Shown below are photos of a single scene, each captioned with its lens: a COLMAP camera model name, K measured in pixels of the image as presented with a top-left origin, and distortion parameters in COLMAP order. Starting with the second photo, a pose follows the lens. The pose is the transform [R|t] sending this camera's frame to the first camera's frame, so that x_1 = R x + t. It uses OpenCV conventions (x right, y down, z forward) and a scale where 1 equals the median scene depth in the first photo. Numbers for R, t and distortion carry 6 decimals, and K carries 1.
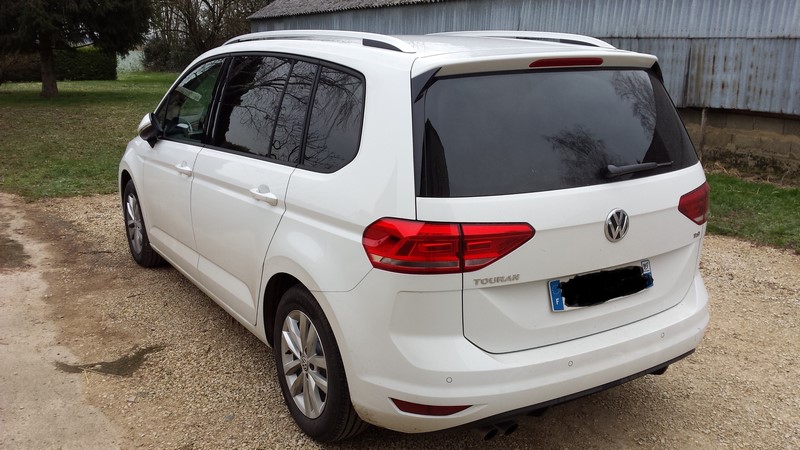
lens RADIAL K [[752.5, 0, 393.2], [0, 752.5, 229.8], [0, 0, 1]] dist [0.010696, 0.000000]
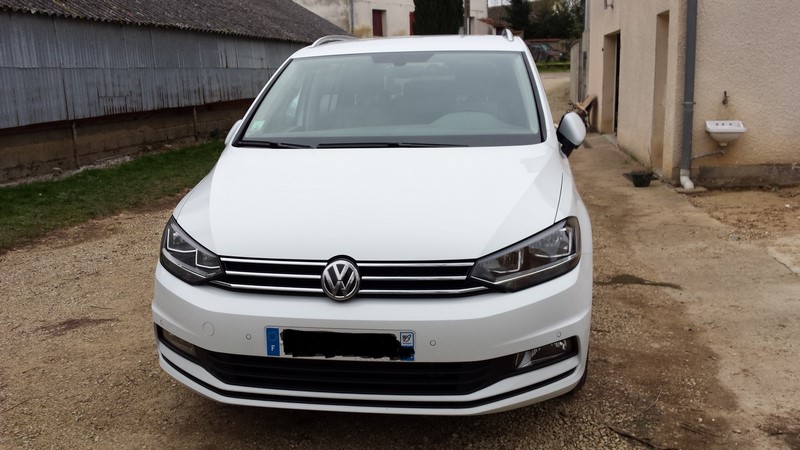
lens RADIAL K [[752.5, 0, 400.5], [0, 752.5, 224.2], [0, 0, 1]] dist [0.010696, 0.000000]
pose [[-0.775464, -0.097521, 0.623815, -0.378430], [0.193271, 0.903911, 0.381563, -0.208957], [-0.601083, 0.416454, -0.682103, 0.922260]]
